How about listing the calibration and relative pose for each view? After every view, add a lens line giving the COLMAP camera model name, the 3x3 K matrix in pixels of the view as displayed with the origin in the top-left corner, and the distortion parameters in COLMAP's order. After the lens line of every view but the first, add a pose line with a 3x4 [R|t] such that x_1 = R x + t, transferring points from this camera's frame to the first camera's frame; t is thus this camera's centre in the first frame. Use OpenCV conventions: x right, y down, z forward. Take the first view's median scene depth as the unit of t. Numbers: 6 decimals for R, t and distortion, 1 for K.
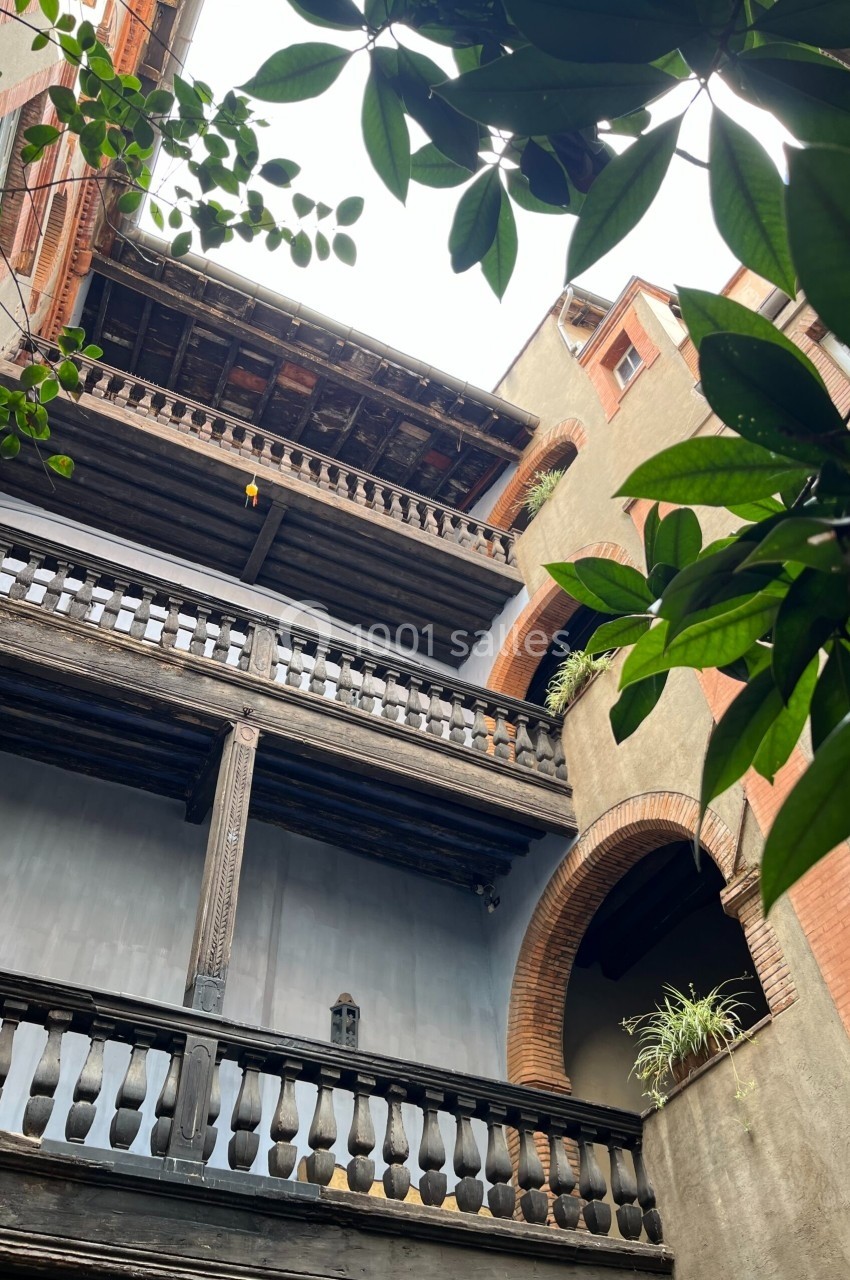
lens RADIAL K [[1016.6, 0, 425.0], [0, 1016.6, 640.0], [0, 0, 1]] dist [-0.003139, -0.004605]
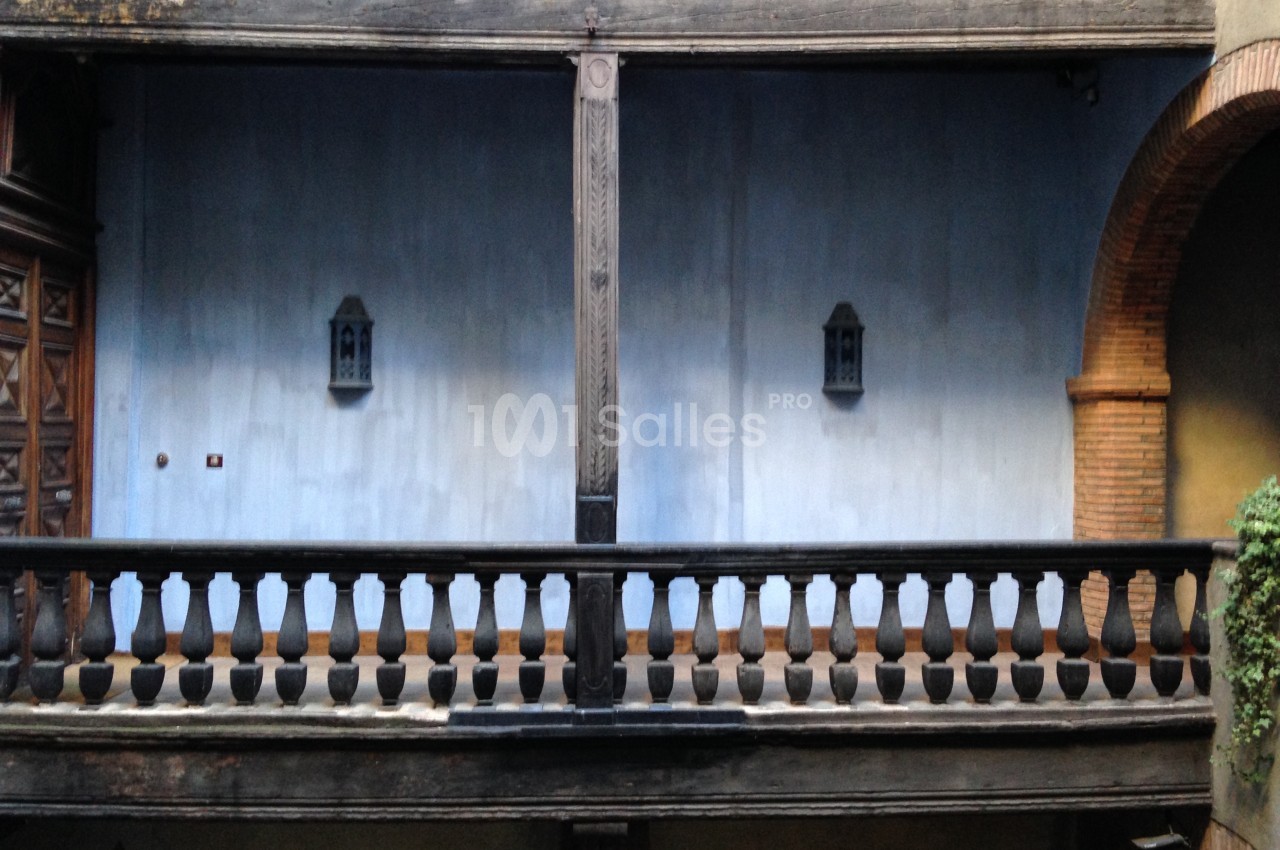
lens RADIAL K [[1189.9, 0, 634.8], [0, 1189.9, 430.9], [0, 0, 1]] dist [0.055025, -0.005001]
pose [[0.892026, 0.059770, -0.448015, 0.180950], [0.328259, 0.595709, 0.733060, -0.291189], [0.310702, -0.800973, 0.511768, 0.391591]]
